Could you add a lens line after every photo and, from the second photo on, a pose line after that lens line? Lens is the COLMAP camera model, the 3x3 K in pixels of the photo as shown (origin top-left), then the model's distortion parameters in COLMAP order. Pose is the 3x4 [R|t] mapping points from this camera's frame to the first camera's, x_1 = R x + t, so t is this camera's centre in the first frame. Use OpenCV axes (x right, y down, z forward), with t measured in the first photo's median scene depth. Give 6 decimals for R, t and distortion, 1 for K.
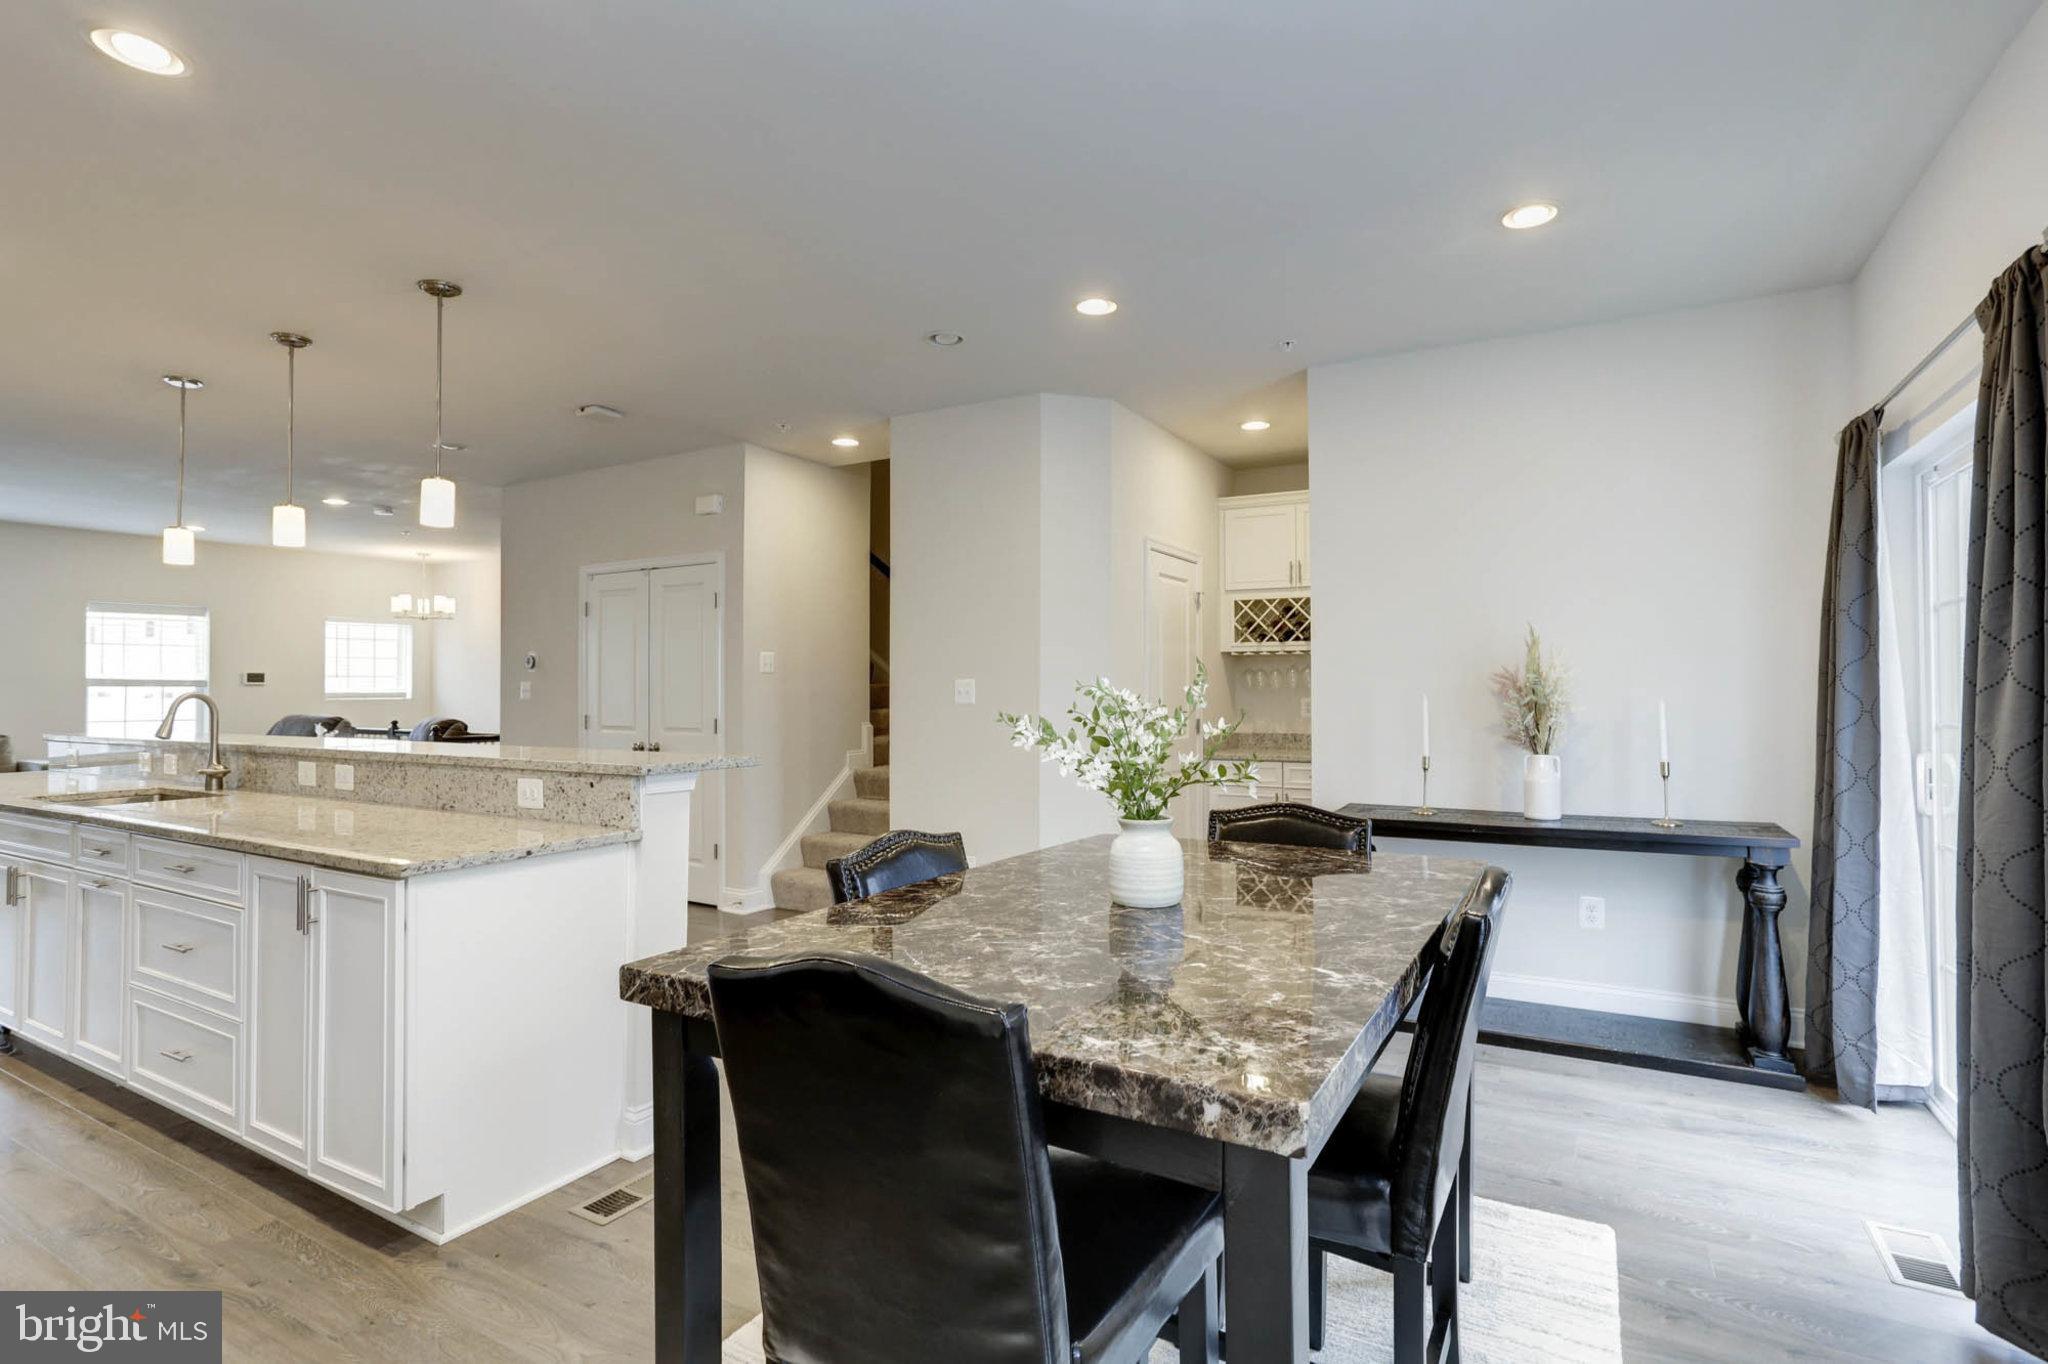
lens RADIAL K [[991.9, 0, 1016.1], [0, 991.9, 673.2], [0, 0, 1]] dist [-0.041076, 0.023555]
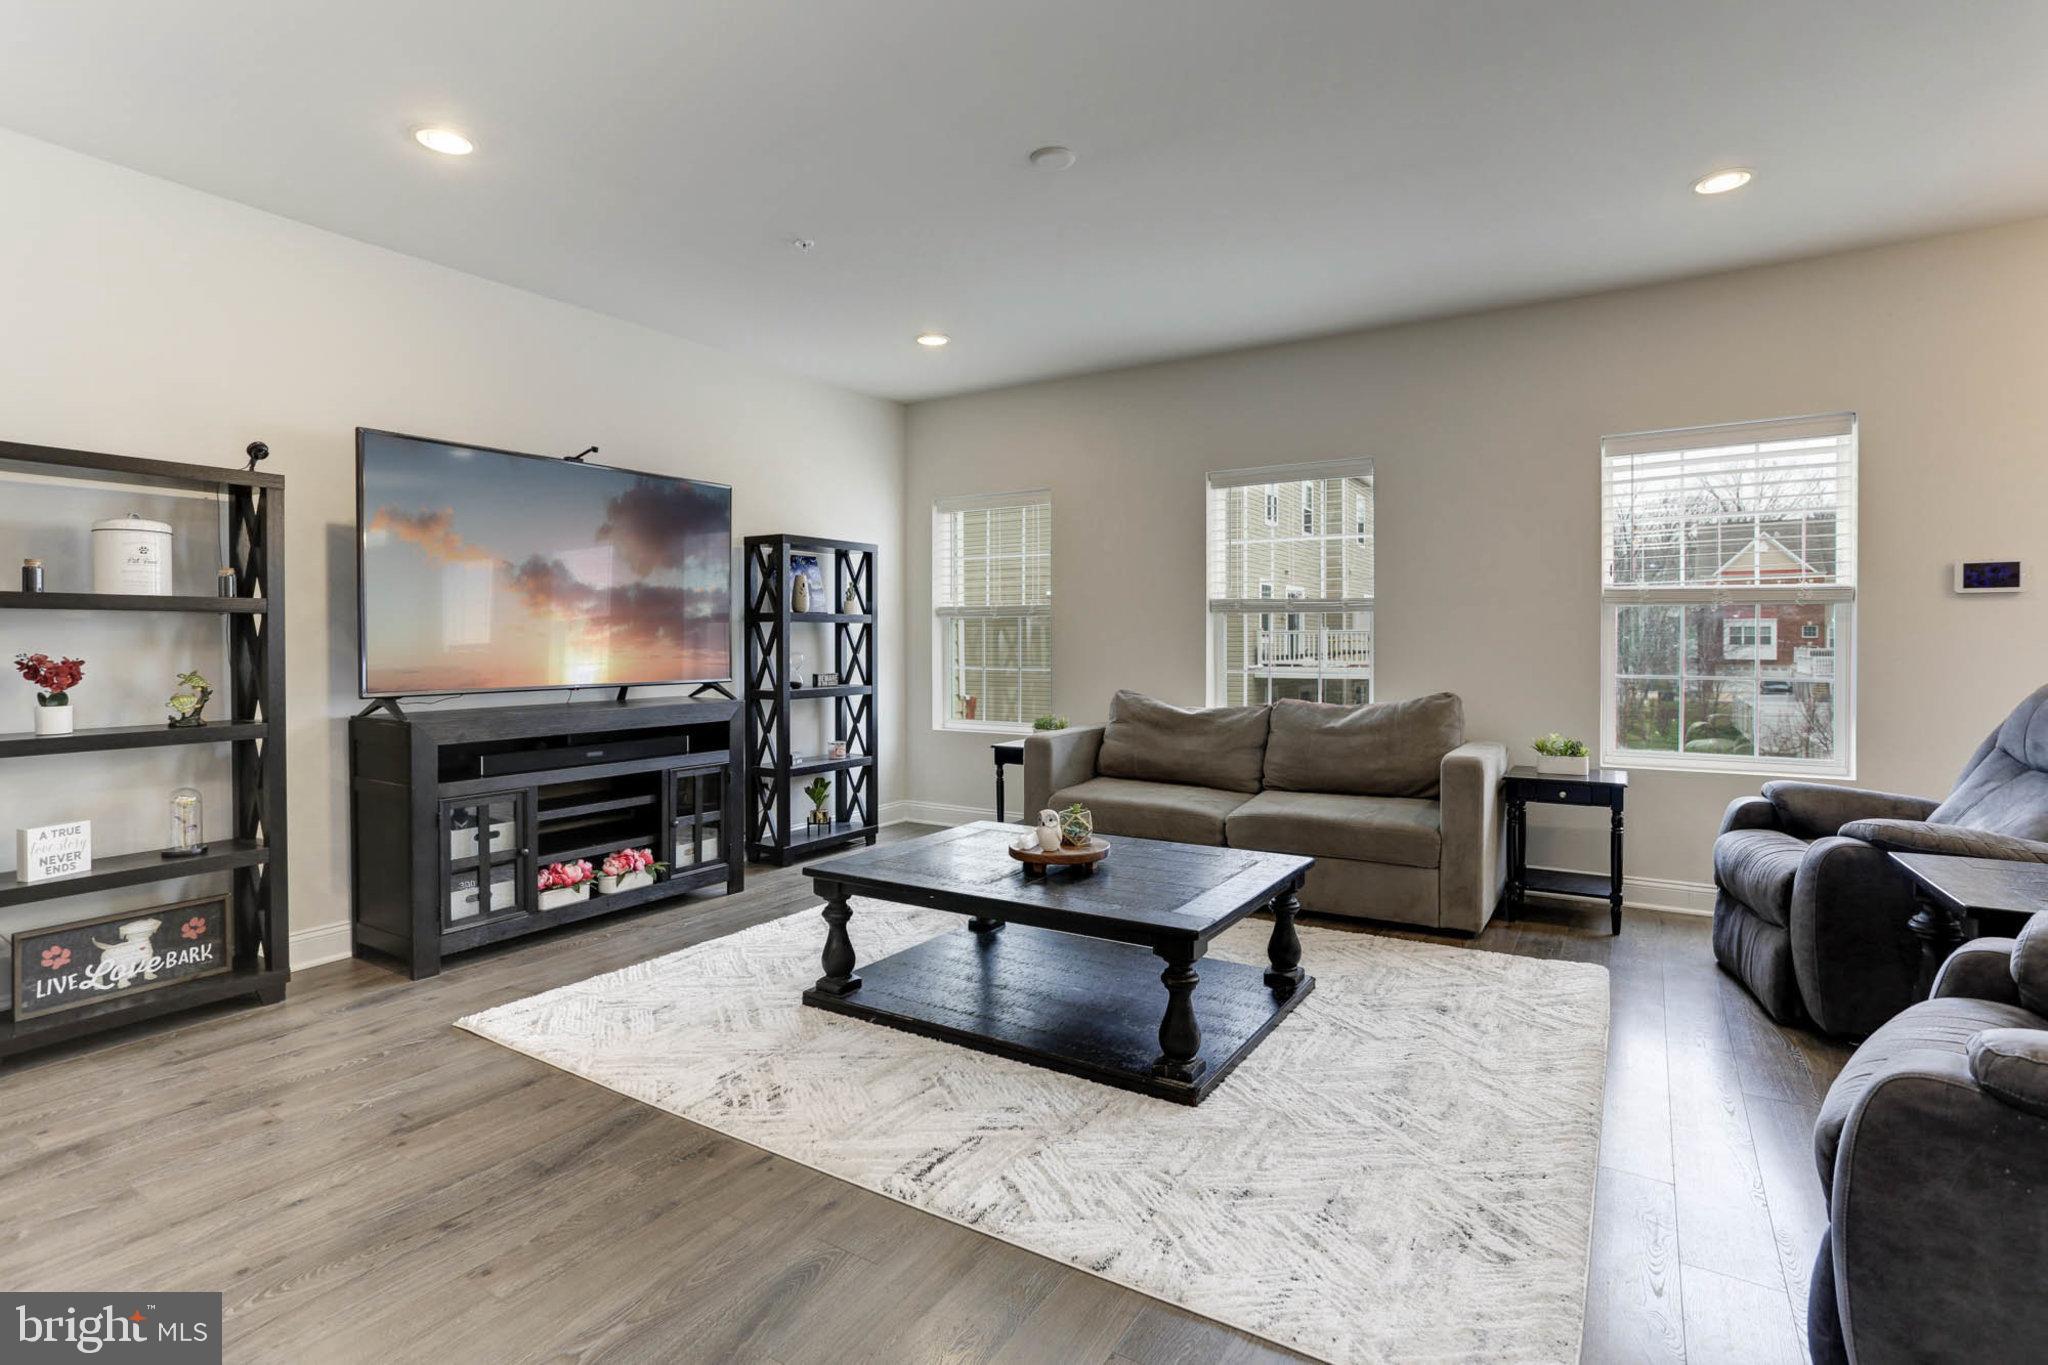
lens RADIAL K [[991.9, 0, 1030.4], [0, 991.9, 649.8], [0, 0, 1]] dist [-0.041076, 0.023555]
pose [[-0.029241, 0.010063, -0.999522, -0.960080], [0.015530, 0.999833, 0.009612, 0.060373], [0.999452, -0.015242, -0.029393, 1.567950]]
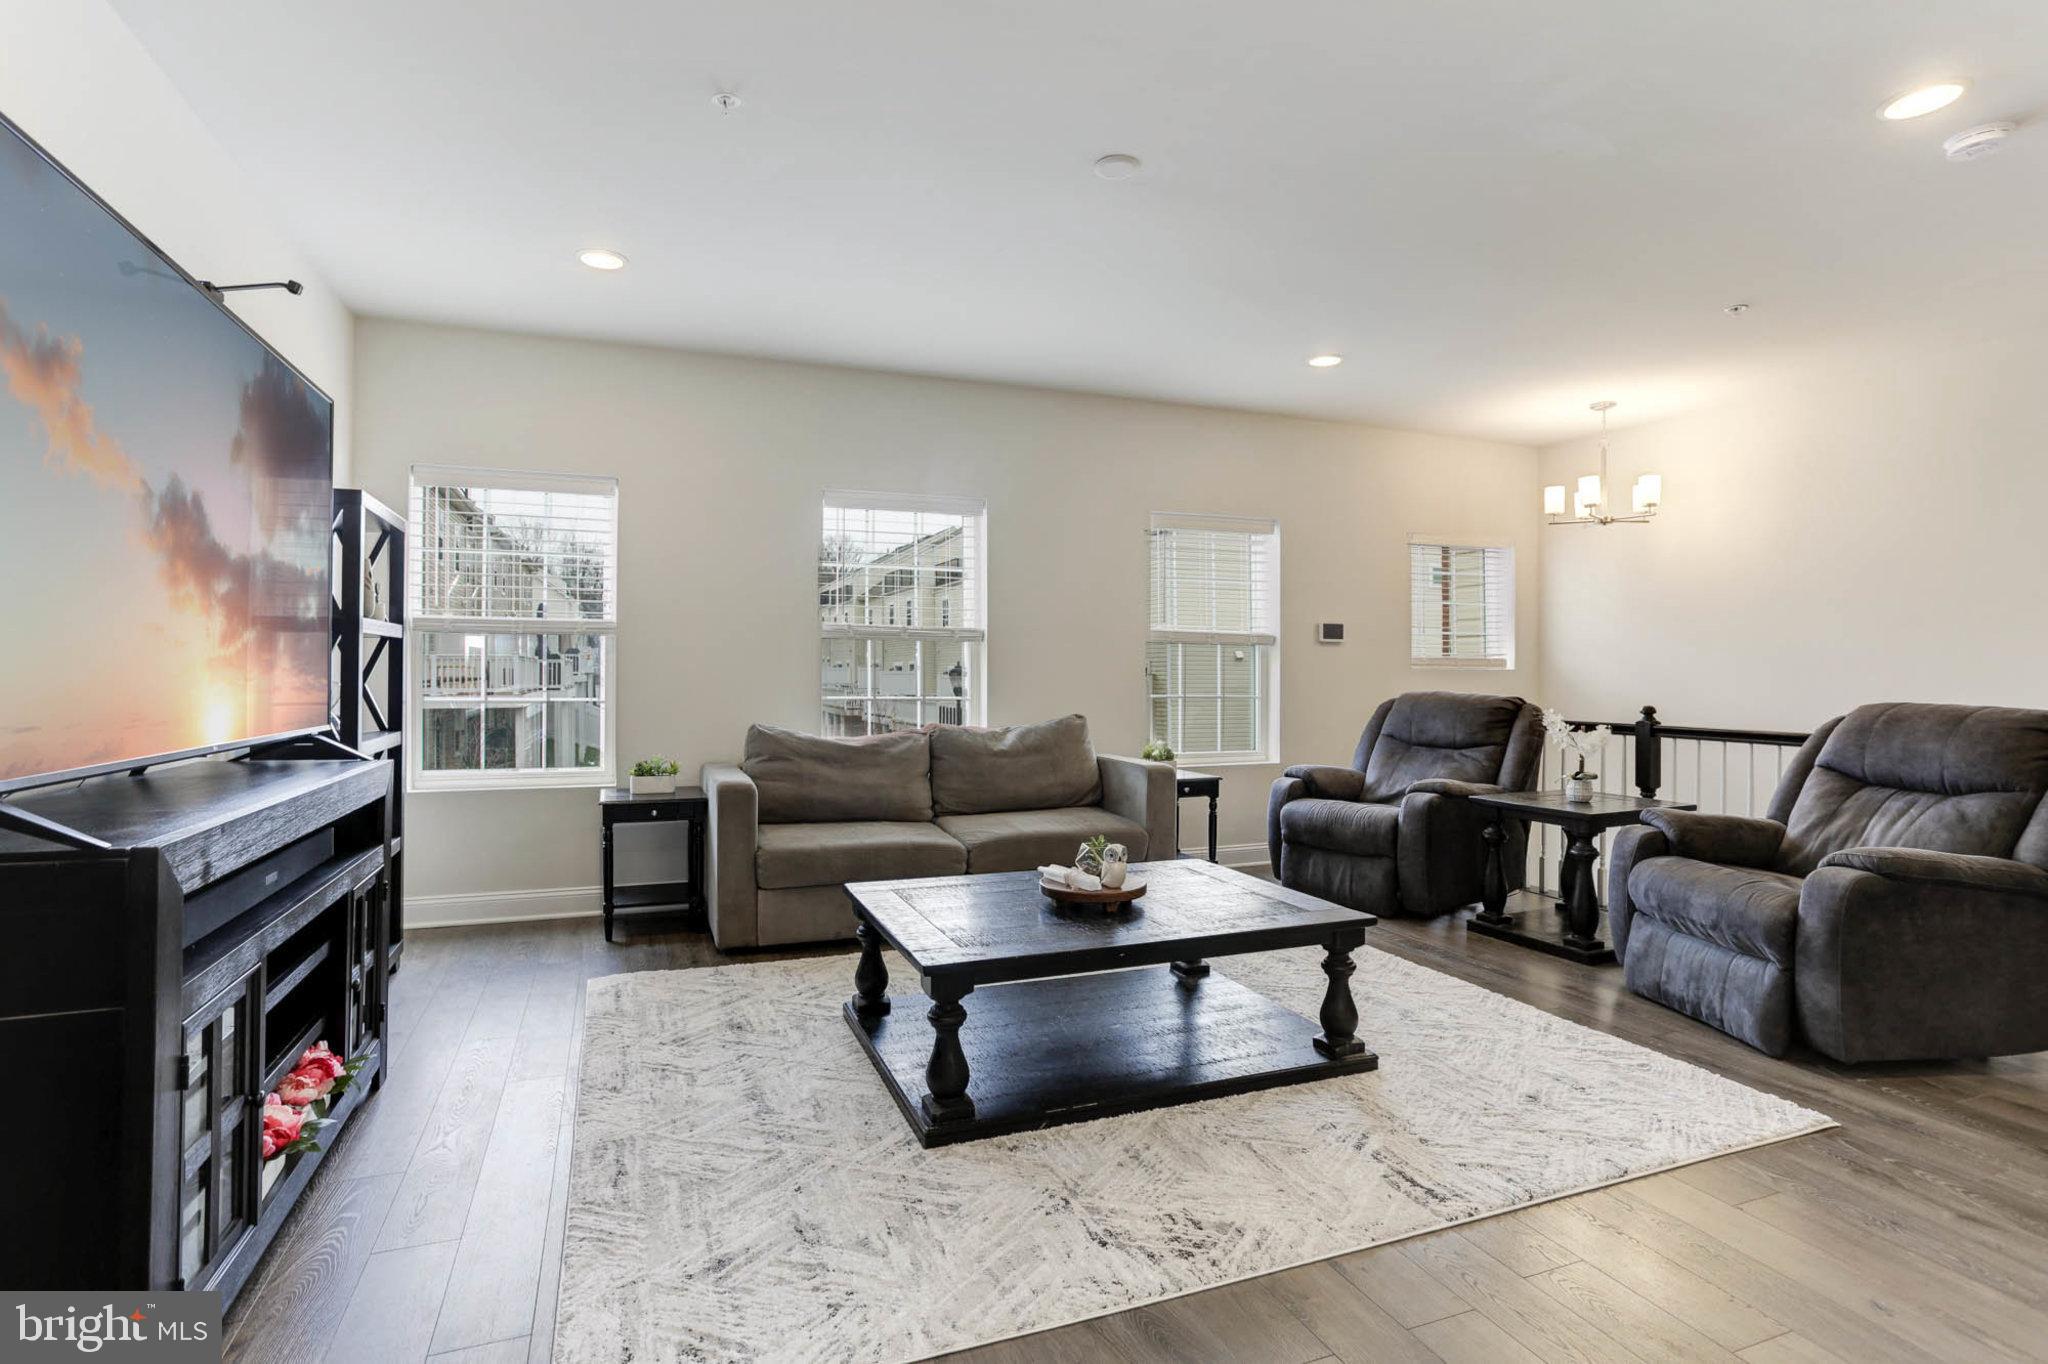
lens RADIAL K [[991.9, 0, 1005.4], [0, 991.9, 684.0], [0, 0, 1]] dist [-0.041076, 0.023555]
pose [[0.777034, 0.012195, -0.629340, -1.335303], [0.003368, 0.999717, 0.023529, 0.056168], [0.629449, -0.020402, 0.776773, 0.934618]]
